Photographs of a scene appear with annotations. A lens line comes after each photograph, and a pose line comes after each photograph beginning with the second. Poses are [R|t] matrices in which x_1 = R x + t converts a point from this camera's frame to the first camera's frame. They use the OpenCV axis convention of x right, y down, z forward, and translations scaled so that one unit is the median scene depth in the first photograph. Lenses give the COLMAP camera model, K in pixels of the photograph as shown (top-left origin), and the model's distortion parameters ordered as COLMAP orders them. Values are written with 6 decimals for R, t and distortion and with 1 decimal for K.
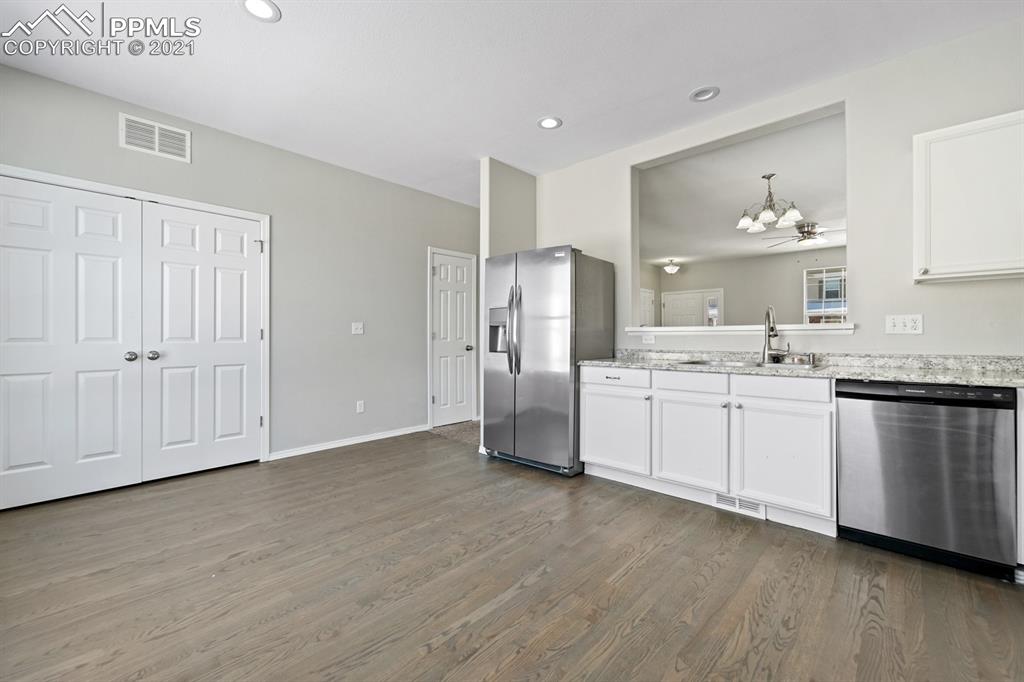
lens RADIAL K [[418.4, 0, 515.4], [0, 418.4, 334.7], [0, 0, 1]] dist [-0.002671, -0.000239]
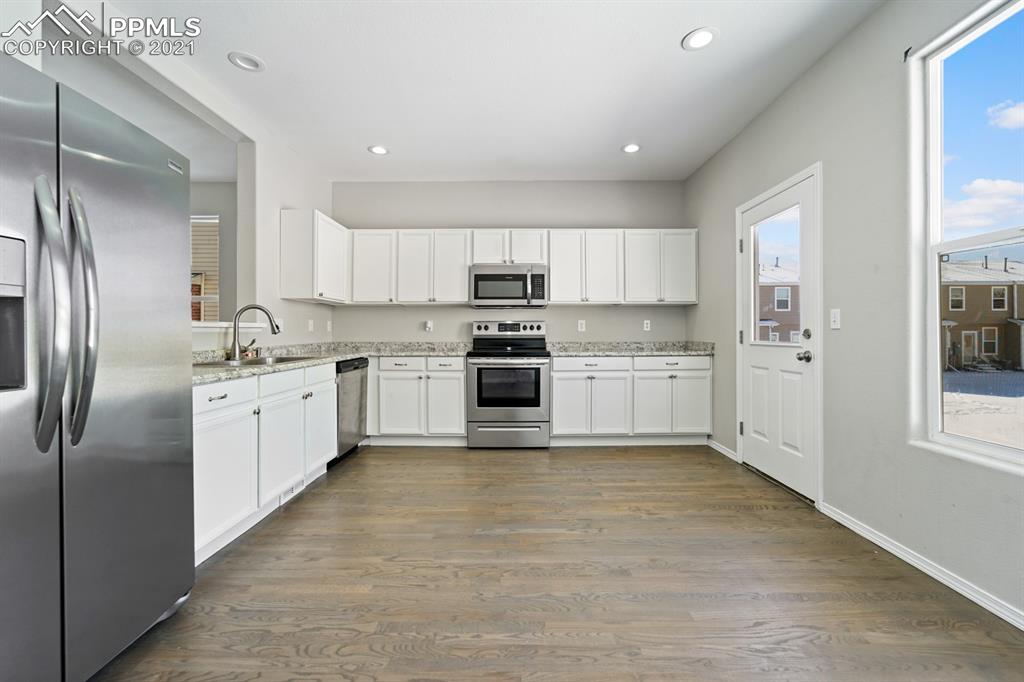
lens RADIAL K [[418.4, 0, 515.4], [0, 418.4, 334.7], [0, 0, 1]] dist [-0.002671, -0.000239]
pose [[-0.676670, 0.000097, 0.736287, -0.845385], [-0.000724, 0.999999, -0.000798, 0.009607], [-0.736287, -0.001073, -0.676669, 1.692050]]
